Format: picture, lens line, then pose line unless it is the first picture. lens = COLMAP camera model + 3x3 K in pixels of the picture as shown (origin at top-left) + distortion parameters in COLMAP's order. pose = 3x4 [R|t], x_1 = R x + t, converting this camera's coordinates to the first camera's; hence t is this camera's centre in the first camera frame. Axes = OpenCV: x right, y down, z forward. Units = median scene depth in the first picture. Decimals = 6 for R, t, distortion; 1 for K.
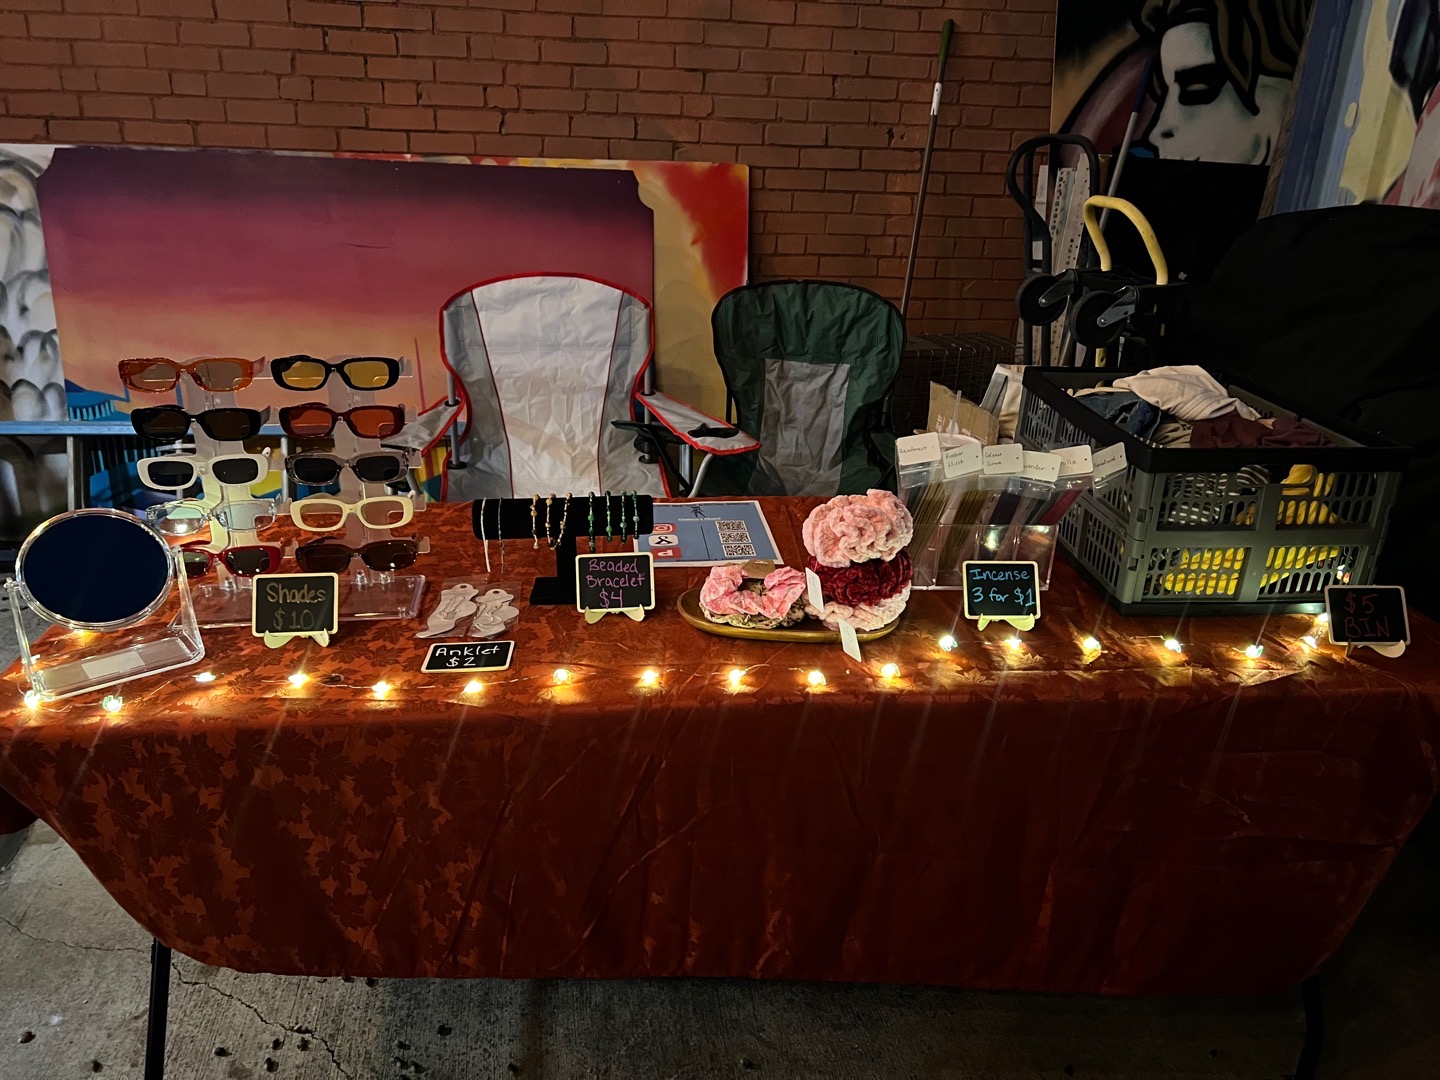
lens RADIAL K [[1116.3, 0, 720.8], [0, 1116.3, 542.1], [0, 0, 1]] dist [0.060683, -0.069175]
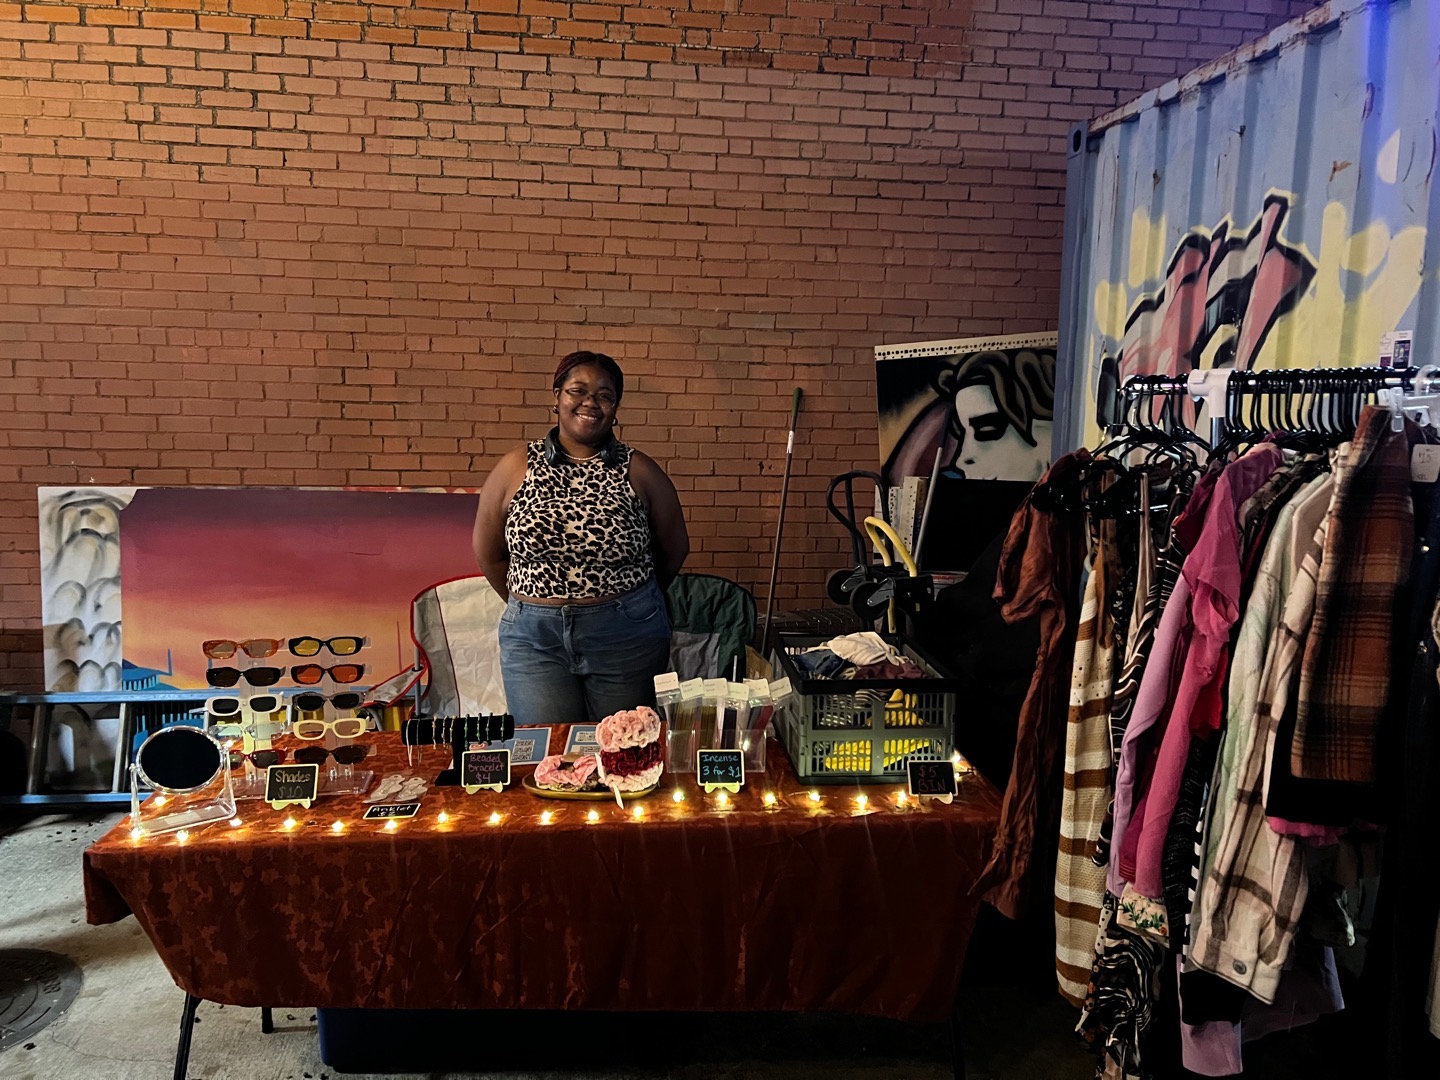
lens RADIAL K [[1116.3, 0, 731.4], [0, 1116.3, 544.0], [0, 0, 1]] dist [0.060683, -0.069175]
pose [[0.999821, -0.017674, 0.006764, 0.179798], [0.018775, 0.971242, -0.237351, 0.078829], [-0.002375, 0.237436, 0.971400, -0.474314]]
